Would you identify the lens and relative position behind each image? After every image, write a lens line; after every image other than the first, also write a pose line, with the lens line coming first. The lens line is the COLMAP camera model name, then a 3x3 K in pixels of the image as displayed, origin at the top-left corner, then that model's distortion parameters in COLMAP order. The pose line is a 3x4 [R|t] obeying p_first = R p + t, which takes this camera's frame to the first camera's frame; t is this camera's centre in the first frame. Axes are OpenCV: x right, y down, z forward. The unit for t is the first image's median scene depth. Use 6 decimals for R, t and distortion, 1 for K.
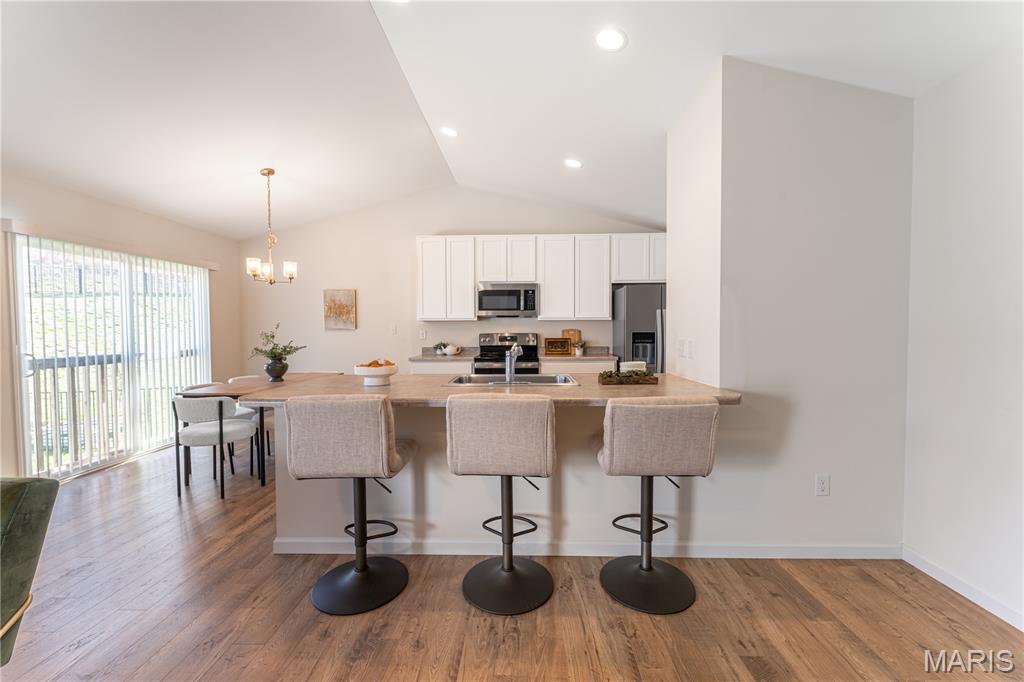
lens RADIAL K [[402.3, 0, 514.5], [0, 402.3, 342.2], [0, 0, 1]] dist [-0.000814, -0.000200]
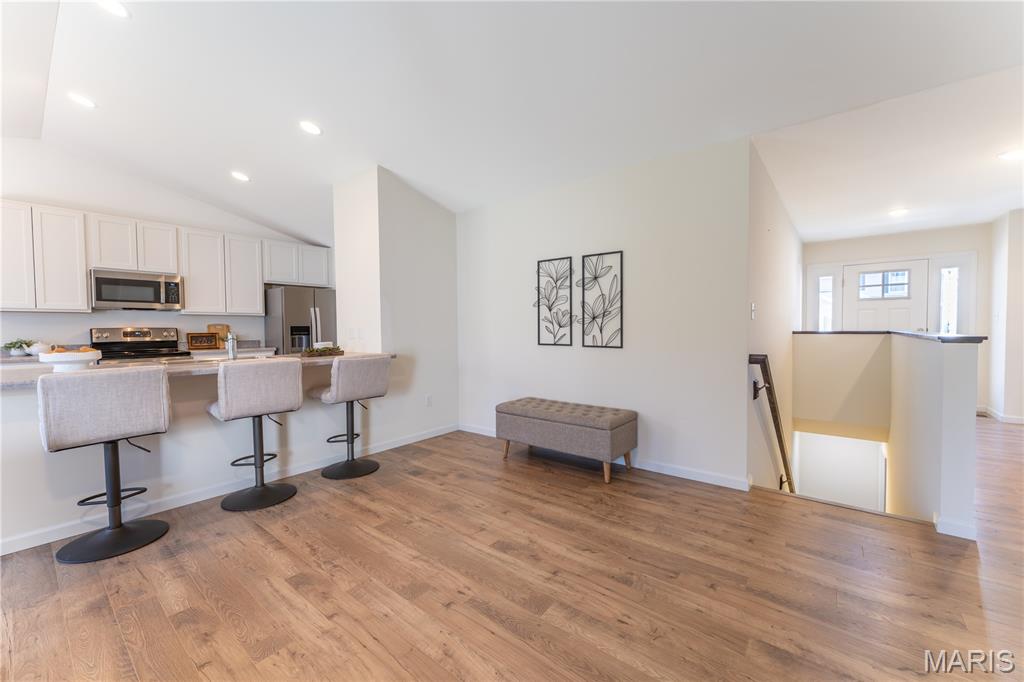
lens RADIAL K [[405.7, 0, 509.1], [0, 405.7, 341.8], [0, 0, 1]] dist [-0.000110, -0.000114]
pose [[0.614209, -0.025713, 0.788724, -0.291869], [0.030936, 0.999485, 0.008493, 0.036057], [-0.788537, 0.019184, 0.614688, -0.283060]]
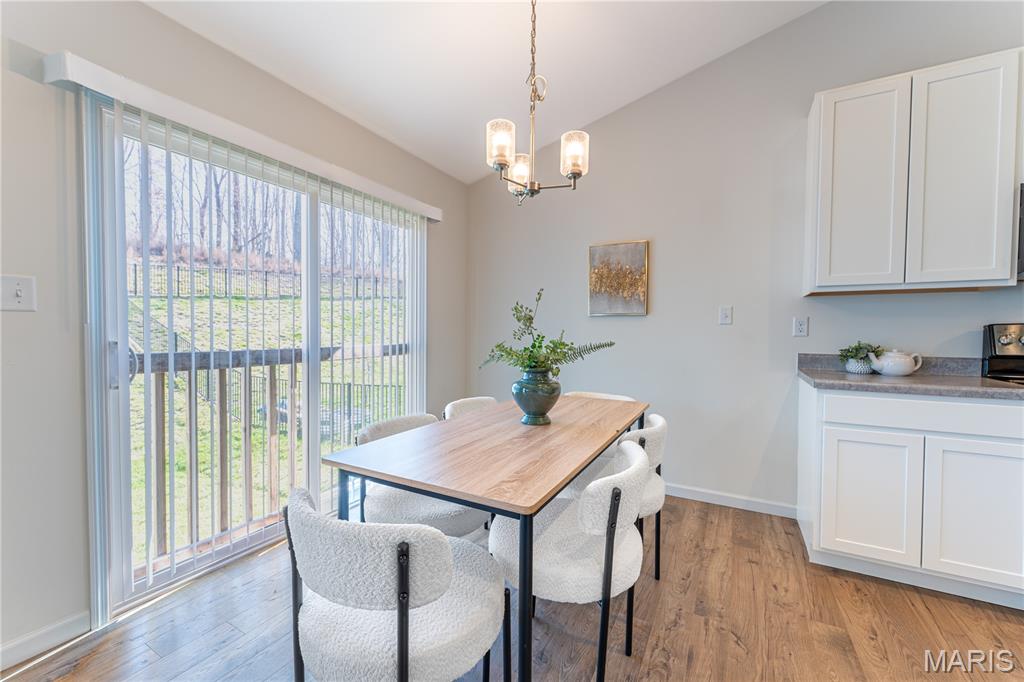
lens RADIAL K [[405.7, 0, 509.1], [0, 405.7, 341.8], [0, 0, 1]] dist [-0.000110, -0.000114]
pose [[0.883791, 0.023857, -0.467273, -0.414424], [-0.026477, 0.999649, 0.000959, 0.010763], [0.467132, 0.011524, 0.884113, 0.599967]]
